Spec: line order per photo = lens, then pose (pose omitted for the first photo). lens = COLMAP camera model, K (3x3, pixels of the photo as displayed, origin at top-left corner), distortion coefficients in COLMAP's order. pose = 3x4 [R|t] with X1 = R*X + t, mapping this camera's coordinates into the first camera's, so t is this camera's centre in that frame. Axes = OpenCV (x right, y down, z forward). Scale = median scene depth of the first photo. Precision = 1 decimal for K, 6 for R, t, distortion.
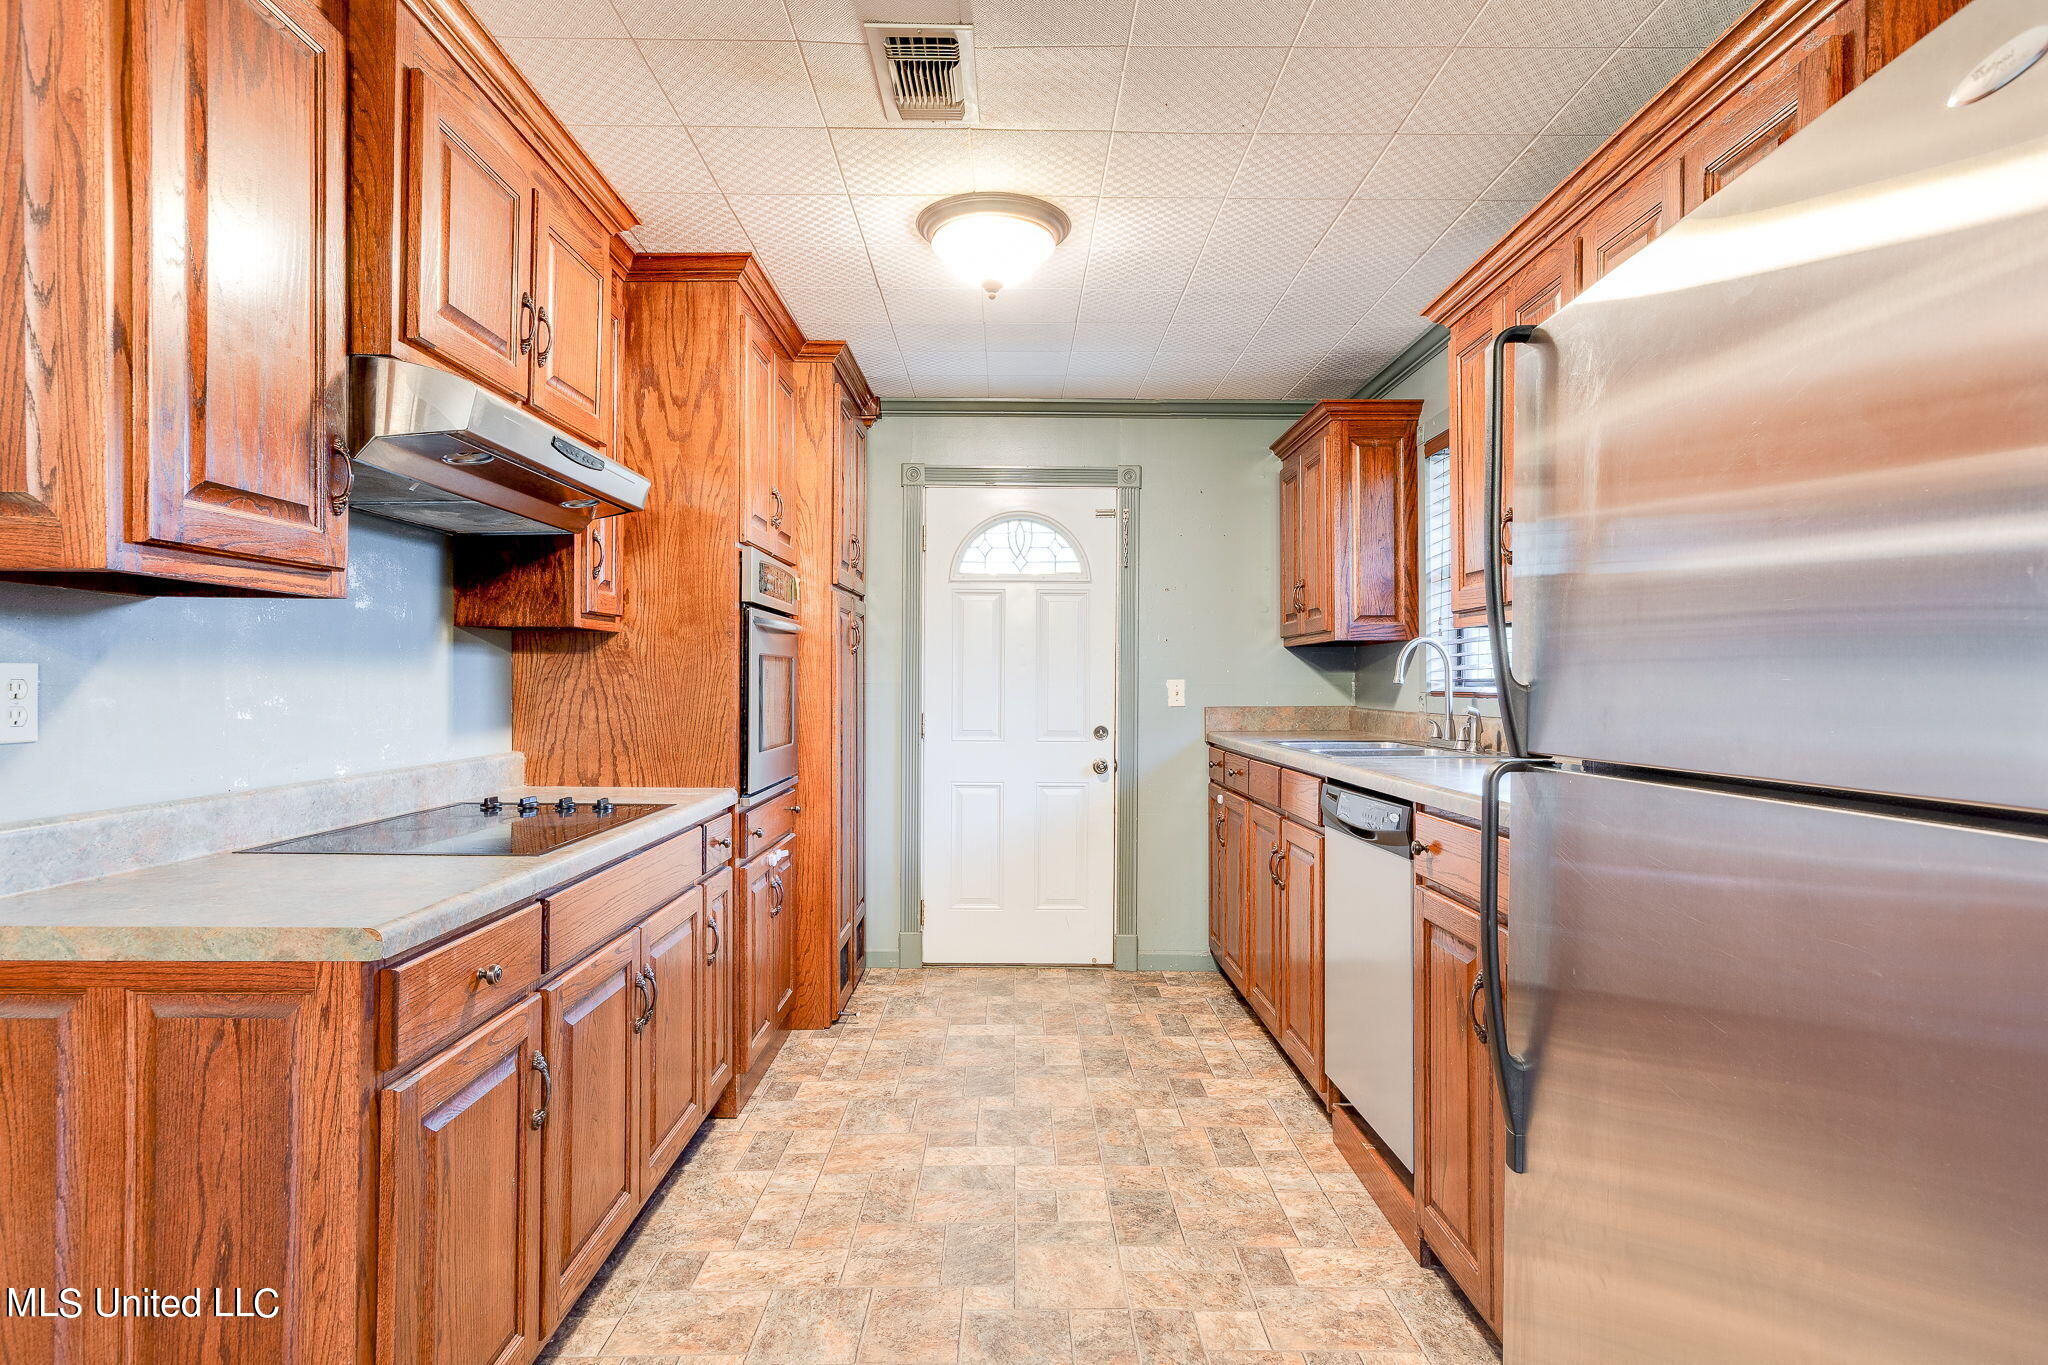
lens RADIAL K [[1065.2, 0, 1015.6], [0, 1065.2, 683.6], [0, 0, 1]] dist [-0.036610, 0.035675]
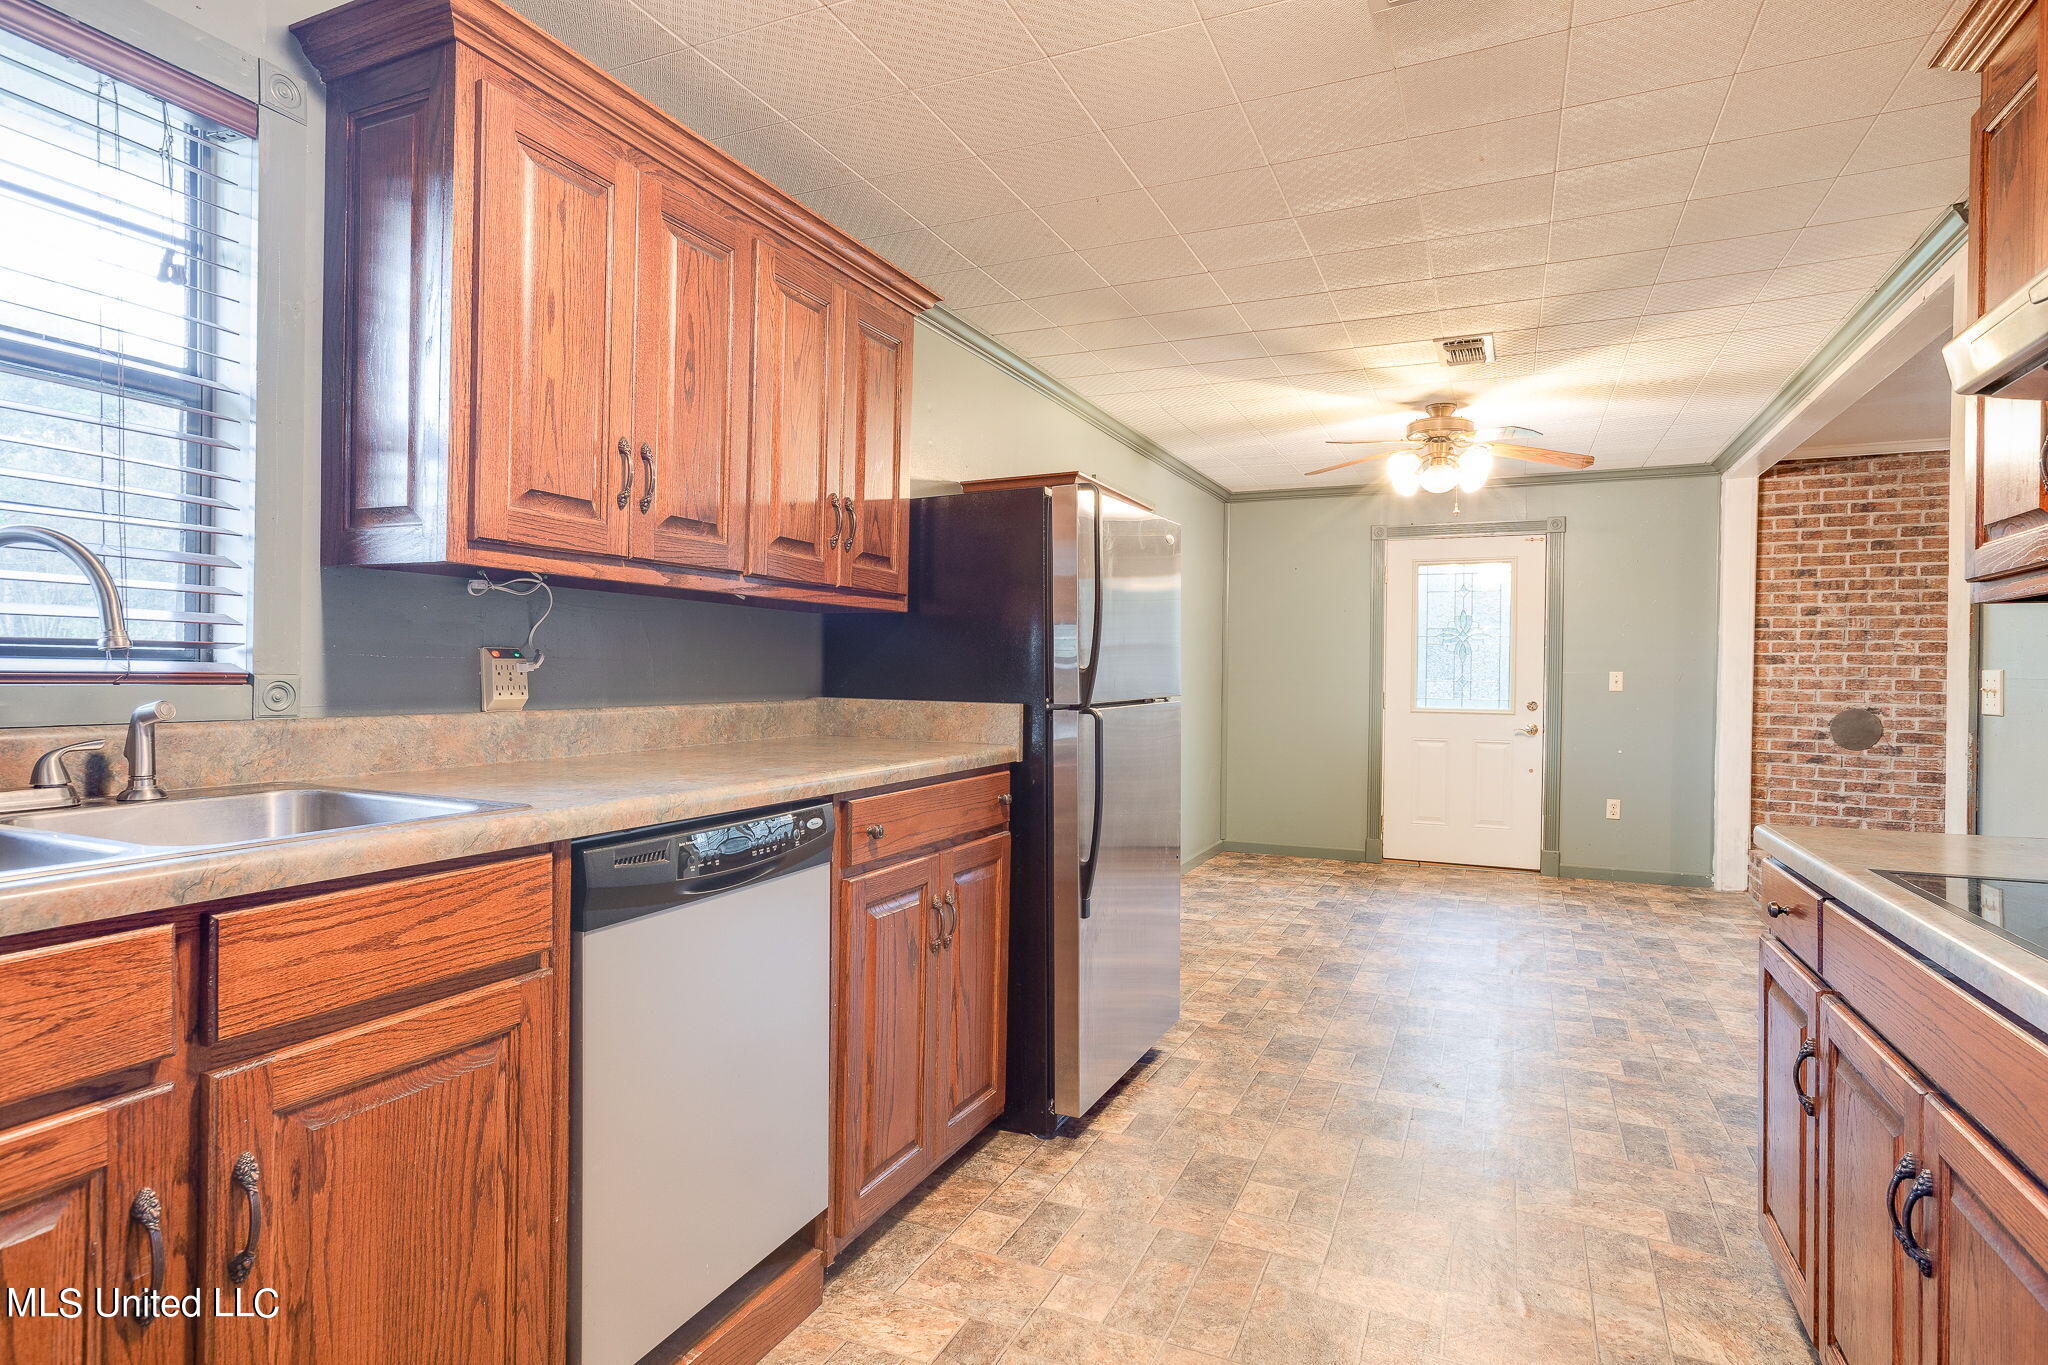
lens RADIAL K [[1065.2, 0, 1015.6], [0, 1065.2, 683.6], [0, 0, 1]] dist [-0.036610, 0.035675]
pose [[-0.907214, -0.015503, 0.420383, -0.104369], [-0.013507, 0.999879, 0.007726, 0.006069], [-0.420452, 0.001331, -0.907314, 1.289210]]
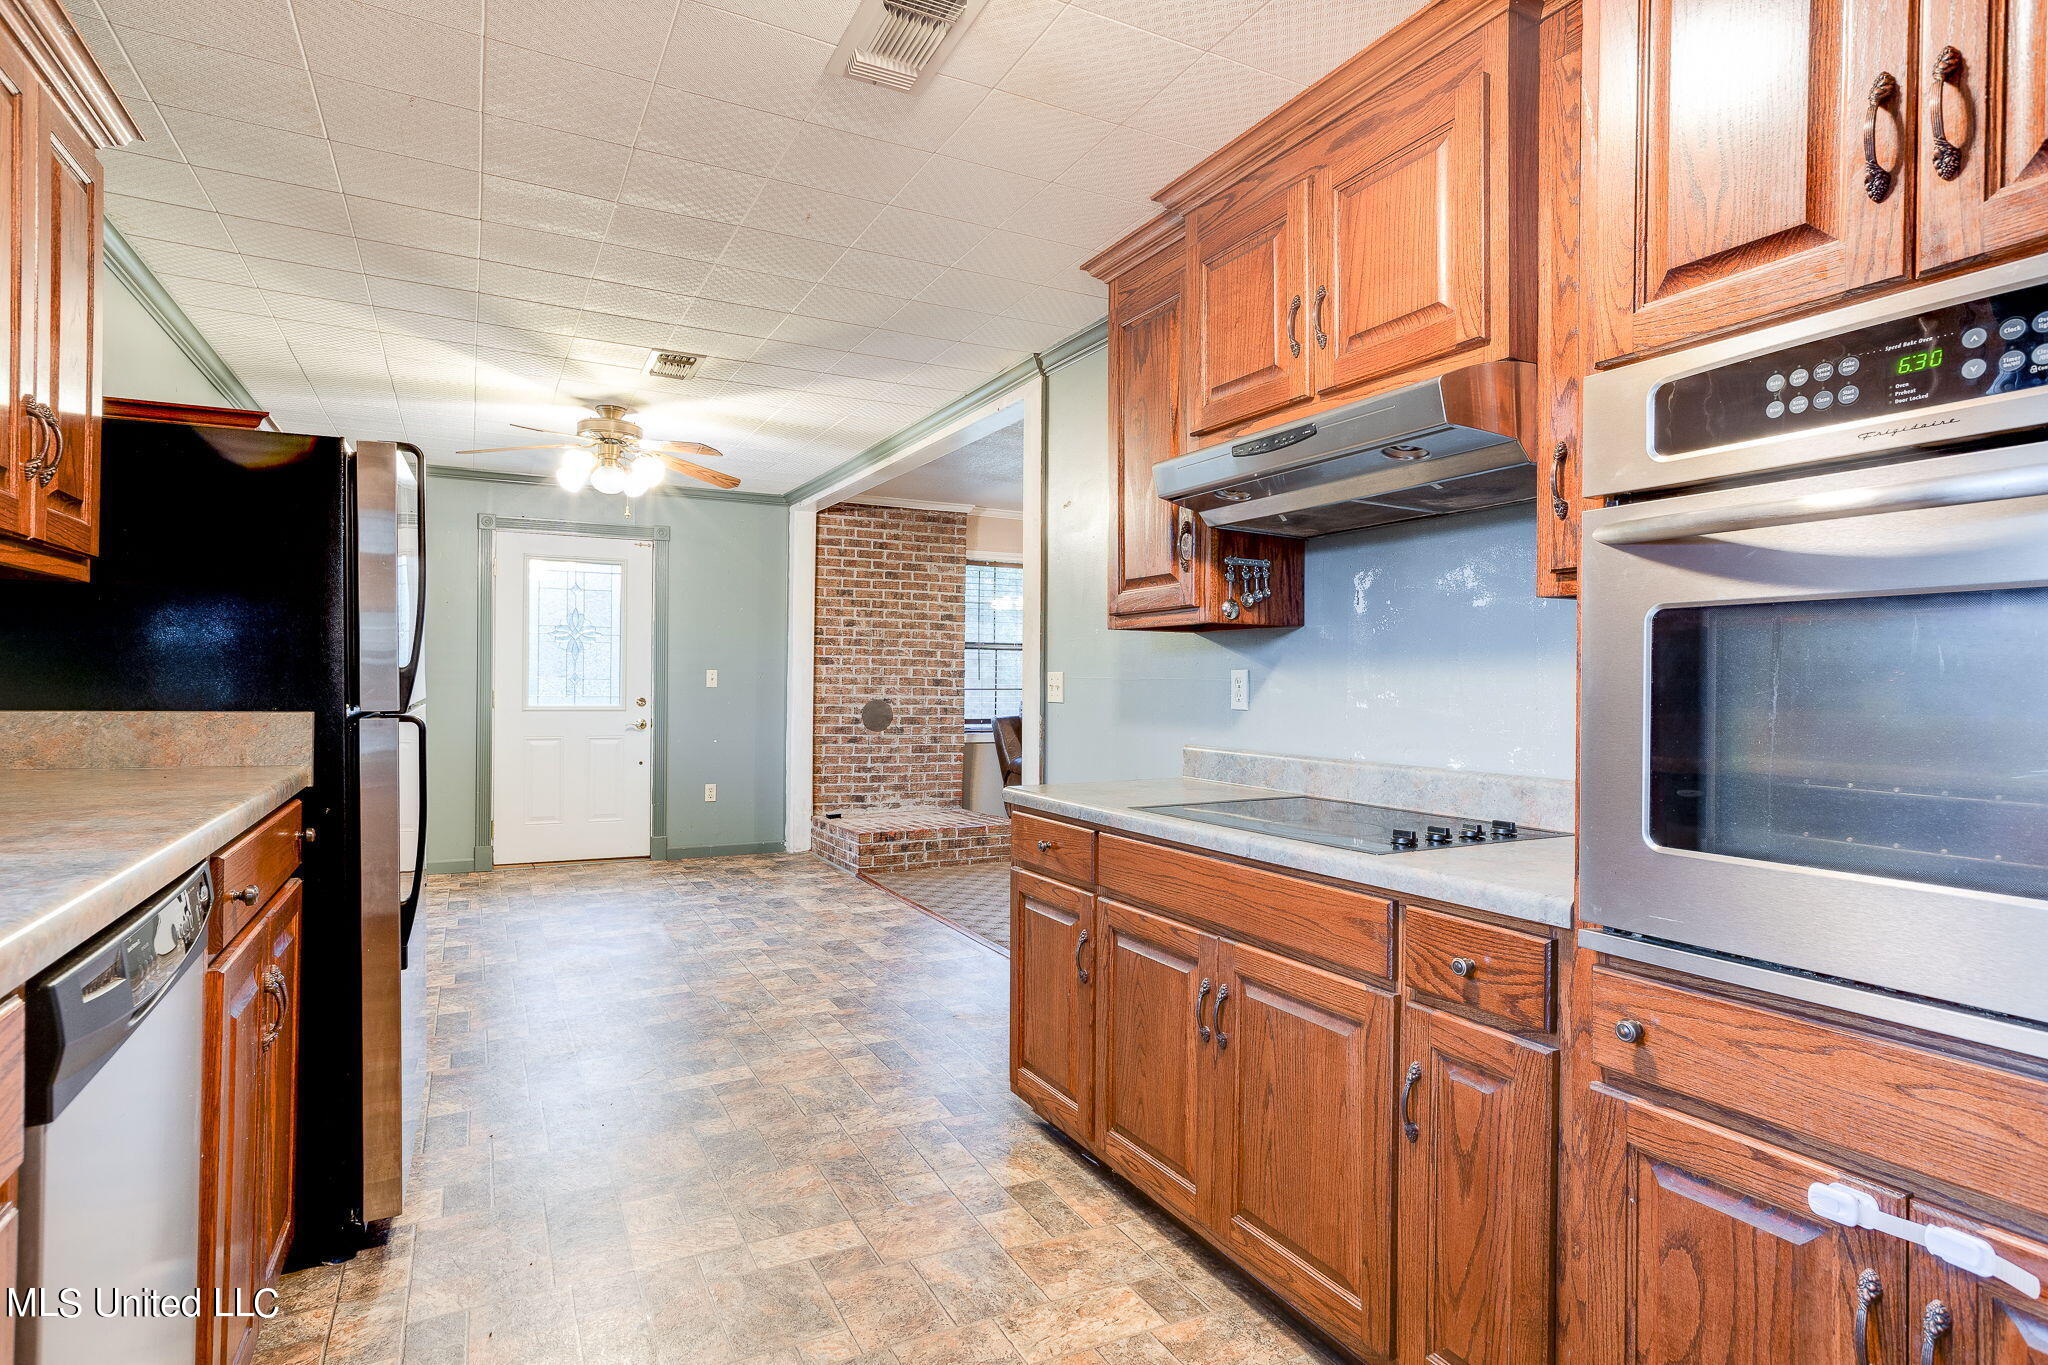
lens RADIAL K [[1065.8, 0, 1024.0], [0, 1065.8, 682.5], [0, 0, 1]] dist [-0.027390, 0.035637]
pose [[-0.888954, -0.011858, -0.457843, 0.172547], [-0.012351, 0.999922, -0.001916, 0.006380], [0.457830, 0.003952, -0.889031, 1.306270]]
